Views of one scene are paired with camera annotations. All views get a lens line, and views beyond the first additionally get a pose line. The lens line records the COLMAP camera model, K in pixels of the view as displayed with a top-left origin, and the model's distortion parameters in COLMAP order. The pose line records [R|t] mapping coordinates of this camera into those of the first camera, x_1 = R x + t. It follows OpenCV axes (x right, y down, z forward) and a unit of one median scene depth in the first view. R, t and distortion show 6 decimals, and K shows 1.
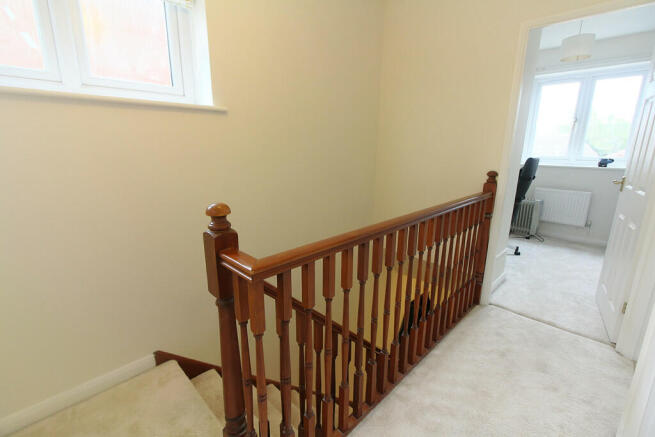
lens RADIAL K [[300.7, 0, 327.5], [0, 300.7, 218.5], [0, 0, 1]] dist [-0.001136, -0.000690]
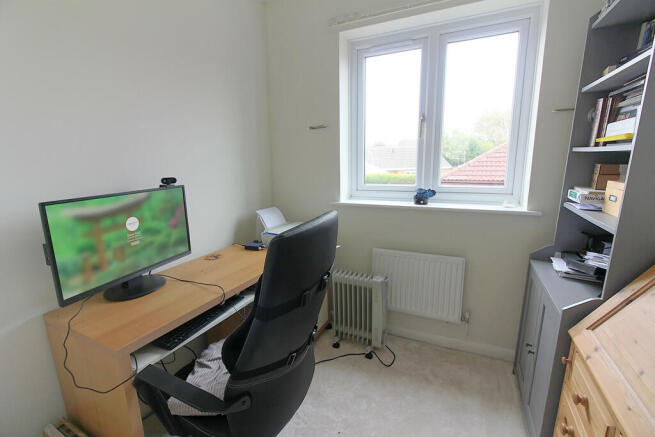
lens RADIAL K [[300.7, 0, 327.5], [0, 300.7, 218.5], [0, 0, 1]] dist [-0.001136, -0.000690]
pose [[0.940742, -0.090324, 0.326873, 0.485802], [0.105336, 0.994029, -0.028480, -0.158366], [-0.322349, 0.061224, 0.944639, 0.571955]]
